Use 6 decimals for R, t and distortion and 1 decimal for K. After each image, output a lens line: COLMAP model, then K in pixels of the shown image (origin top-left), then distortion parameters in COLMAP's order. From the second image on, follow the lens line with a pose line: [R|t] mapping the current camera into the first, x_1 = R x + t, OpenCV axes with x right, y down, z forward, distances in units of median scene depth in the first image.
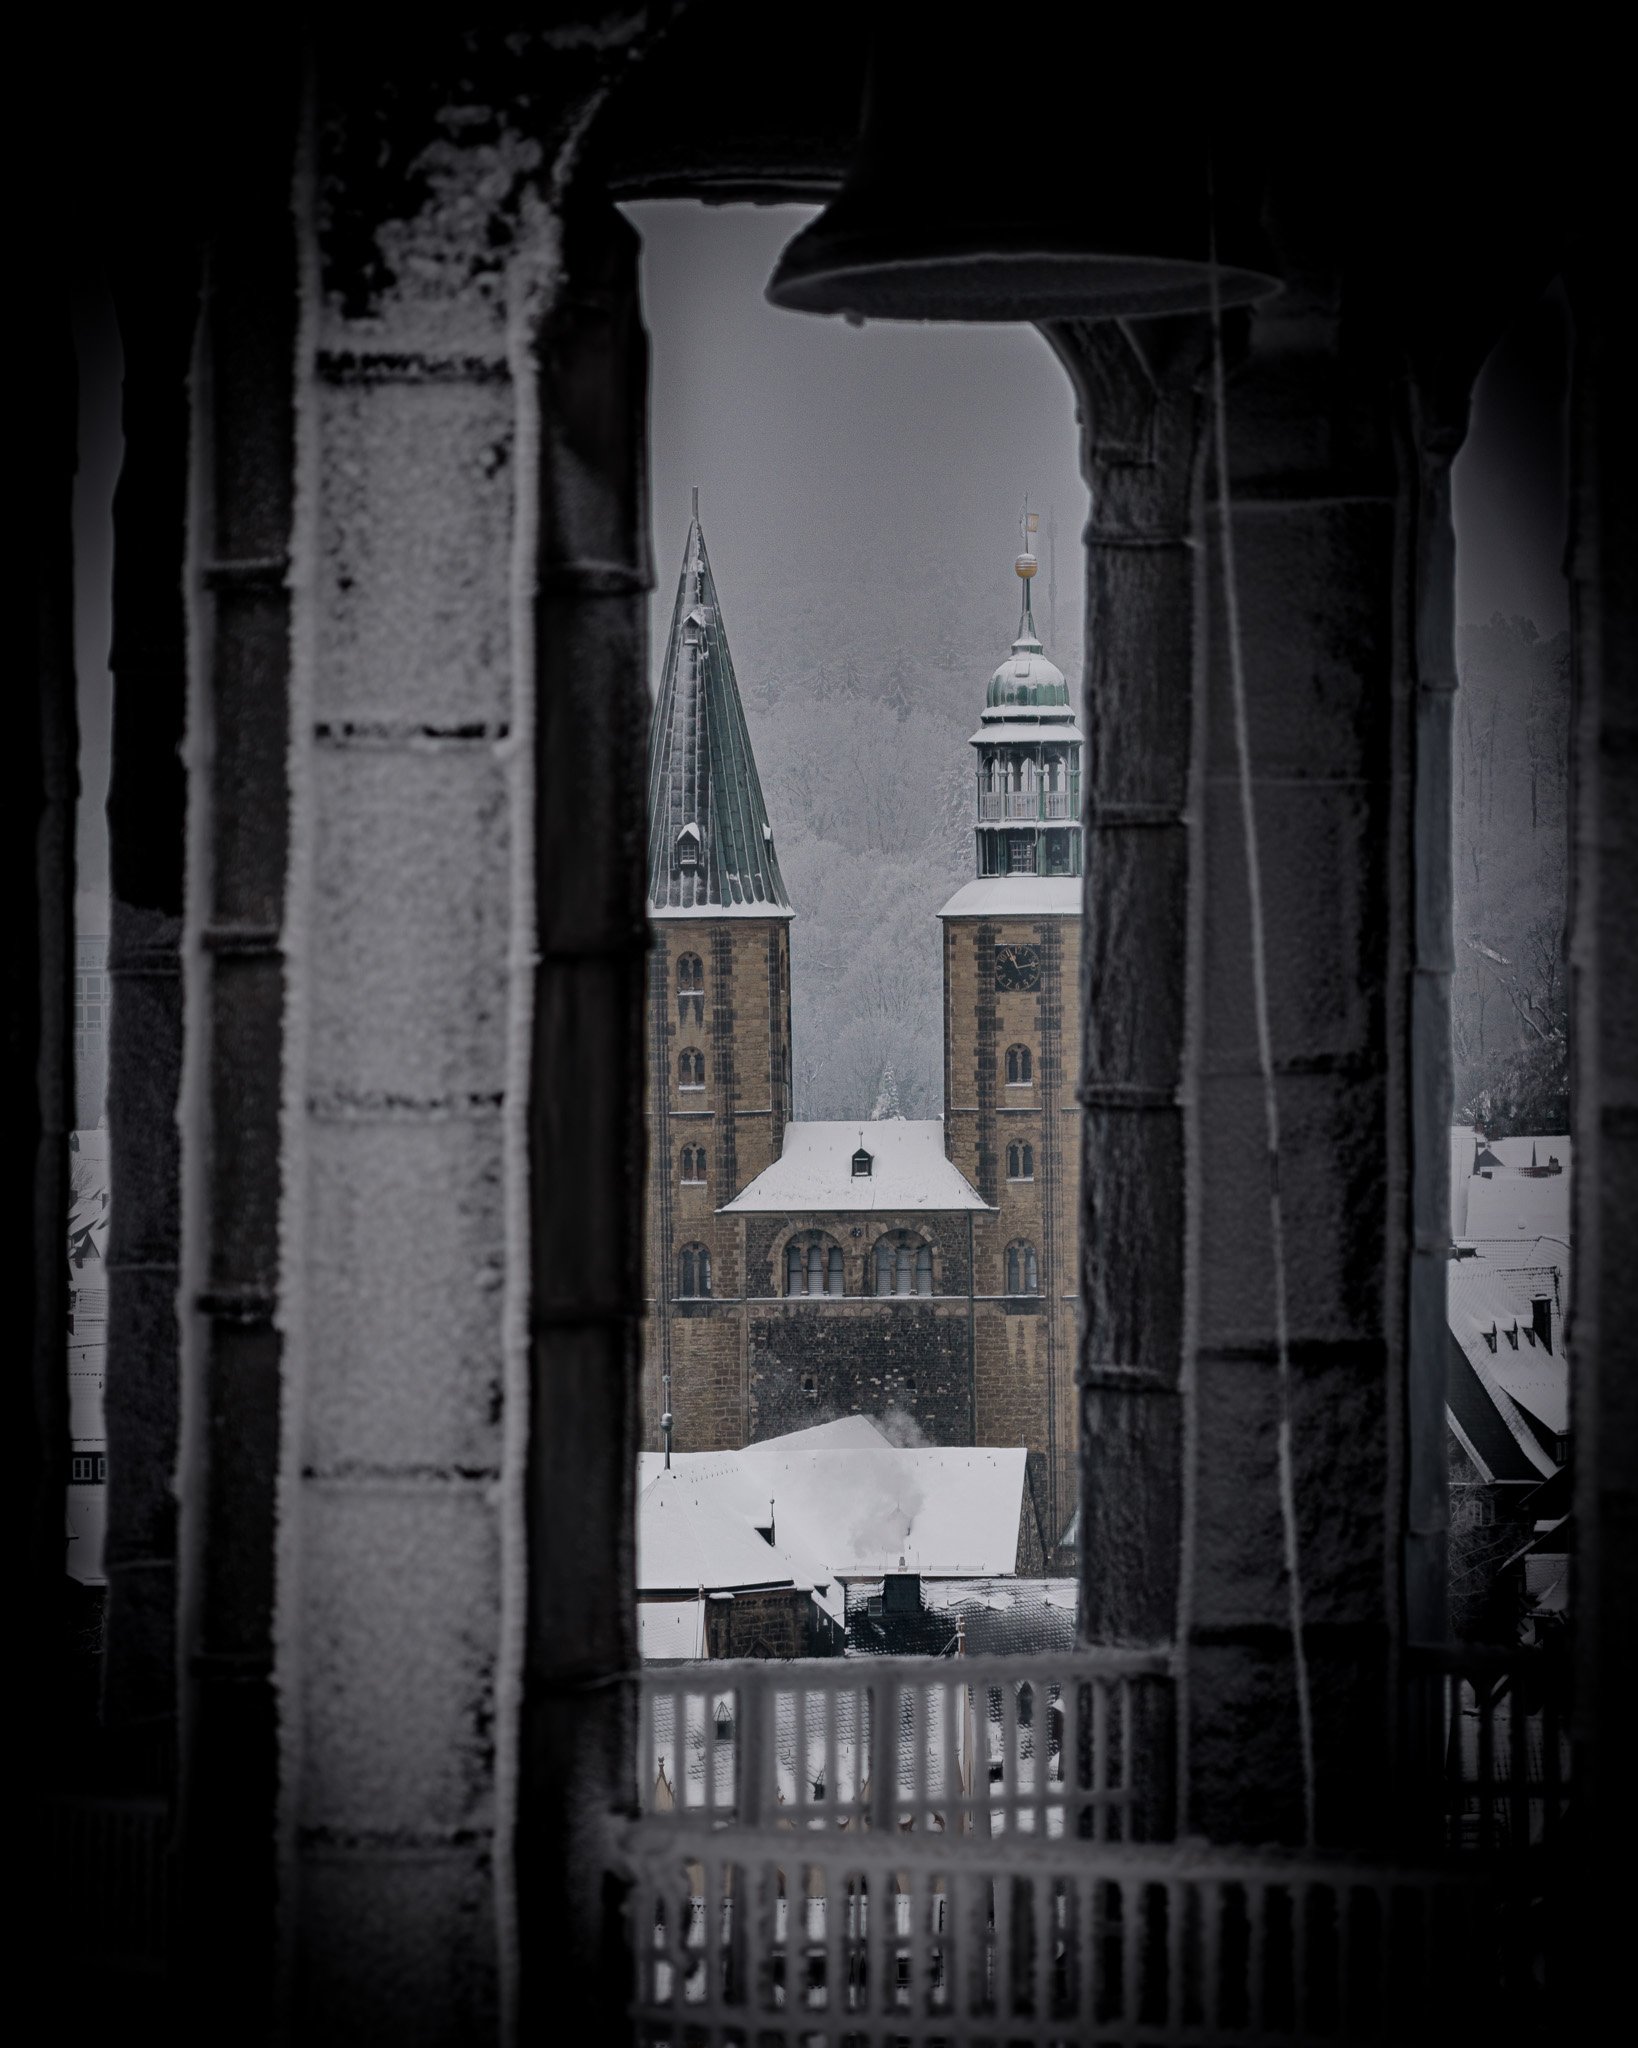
lens RADIAL K [[11434.2, 0, 819.0], [0, 11434.2, 1024.0], [0, 0, 1]] dist [0.142374, 2.664848]
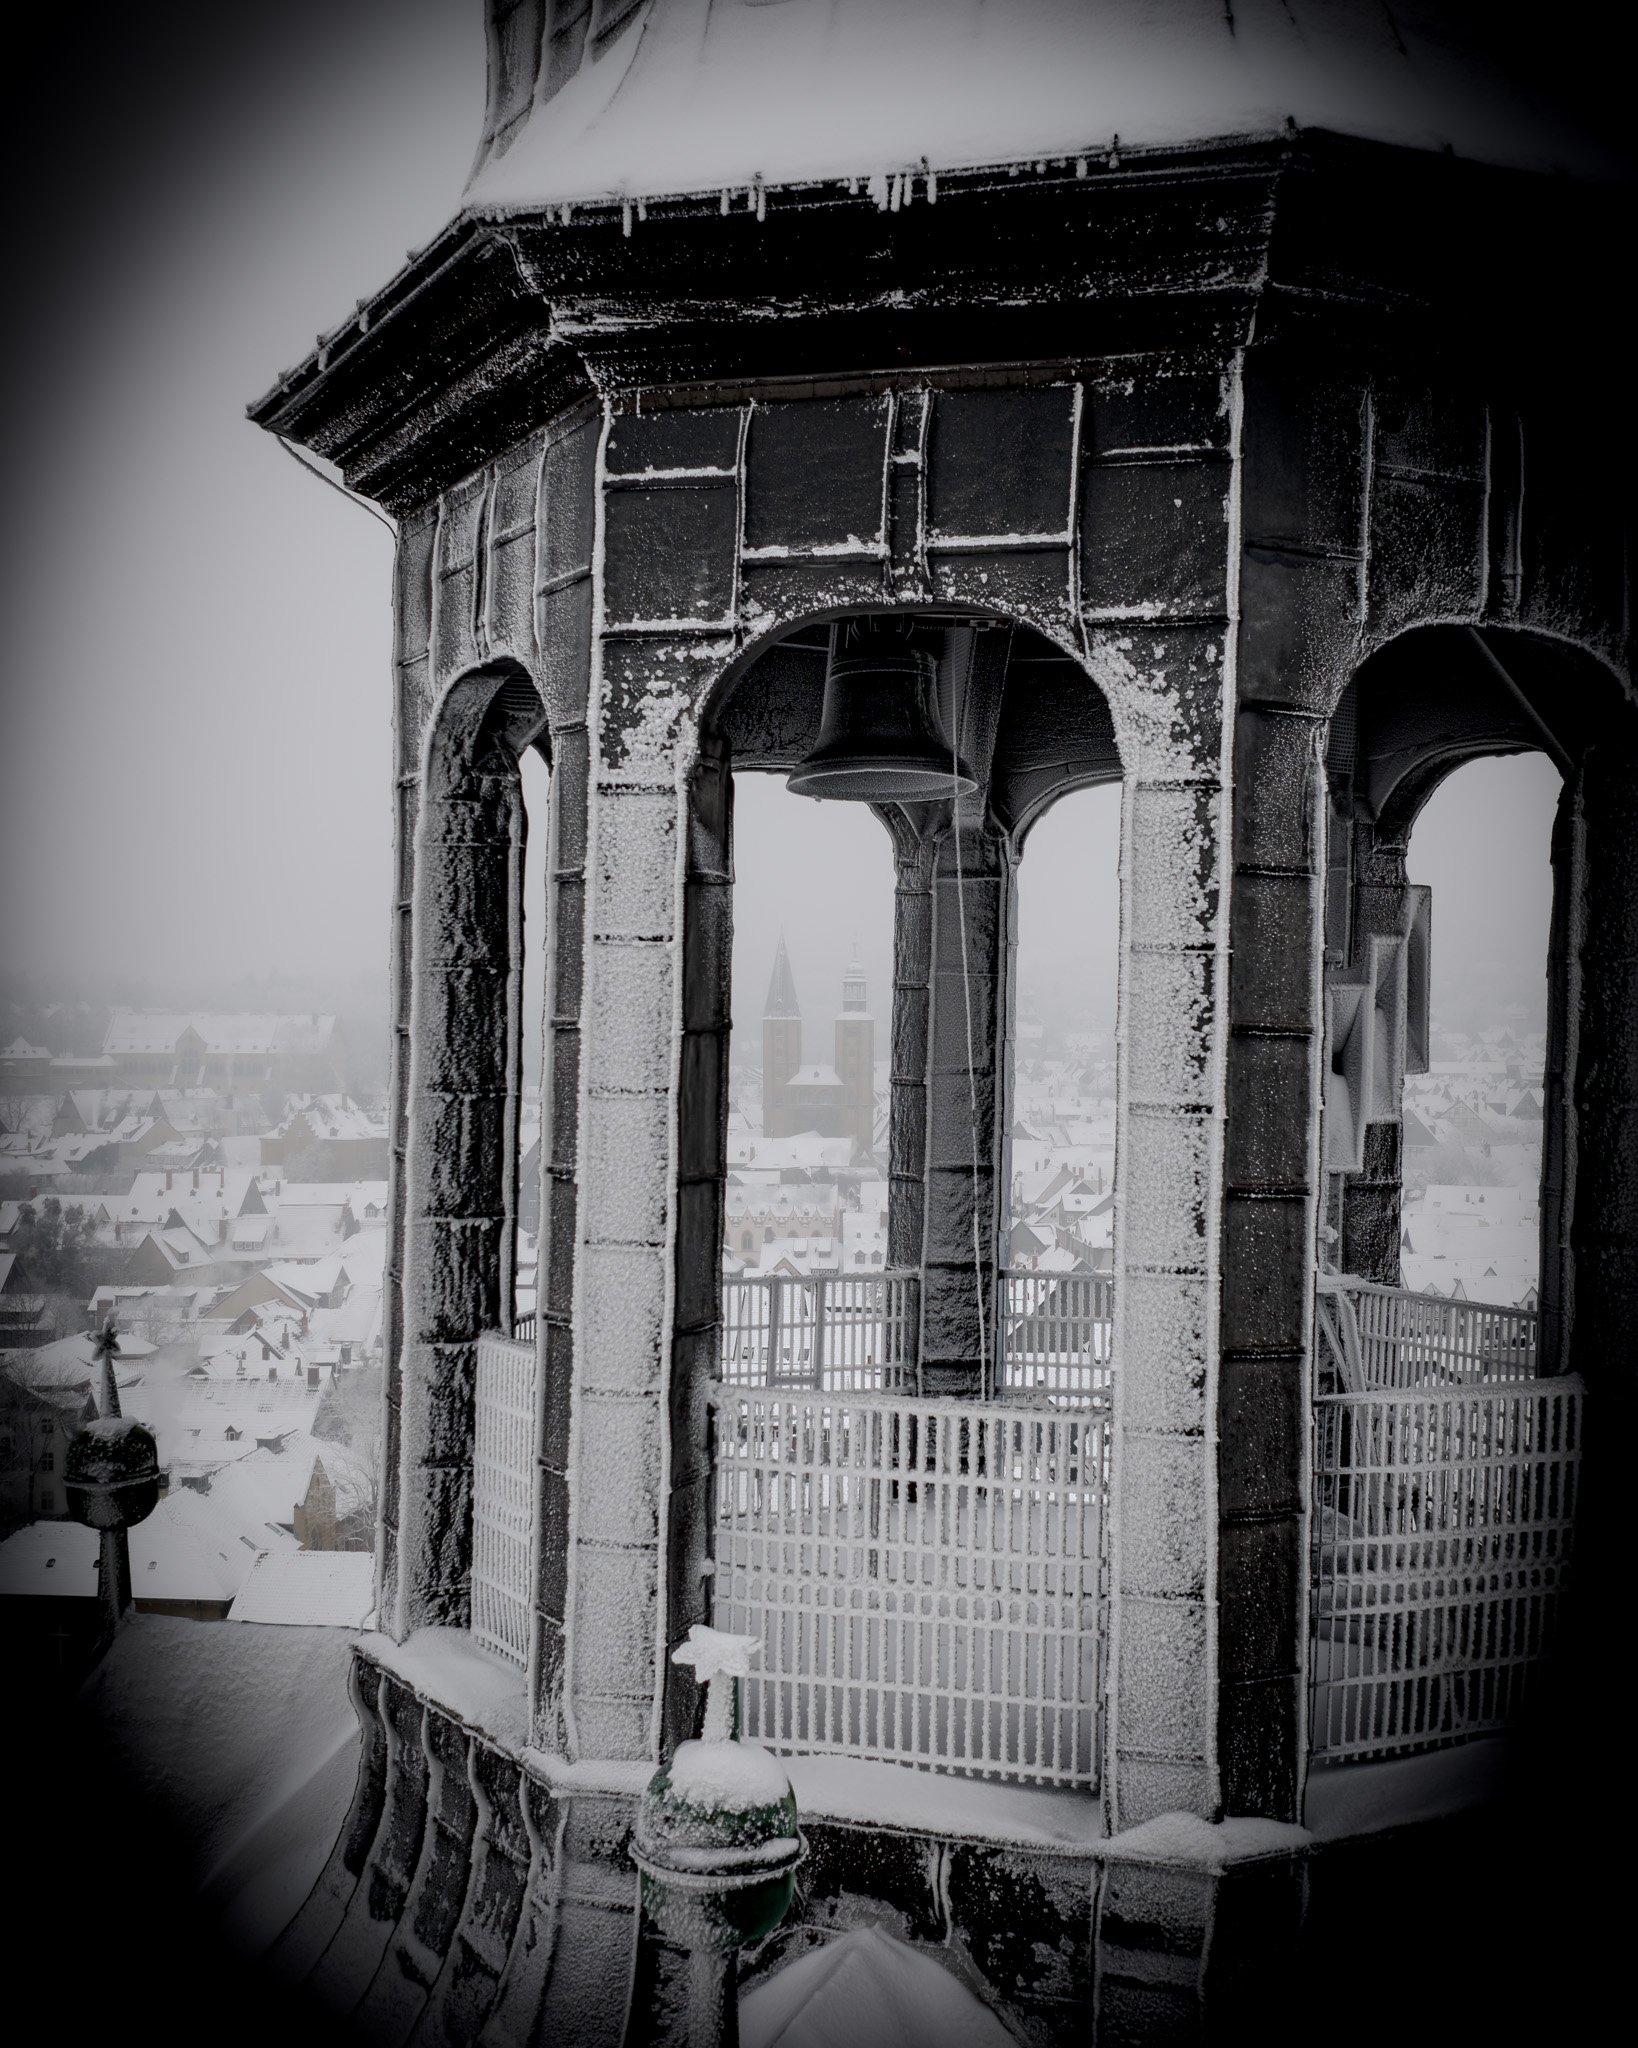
lens RADIAL K [[2481.7, 0, 818.3], [0, 2481.7, 1032.1], [0, 0, 1]] dist [0.040244, -0.078970]
pose [[0.999884, 0.014641, 0.004179, 0.001788], [-0.014621, 0.999882, -0.004646, -0.003758], [-0.004247, 0.004584, 0.999980, 0.470270]]
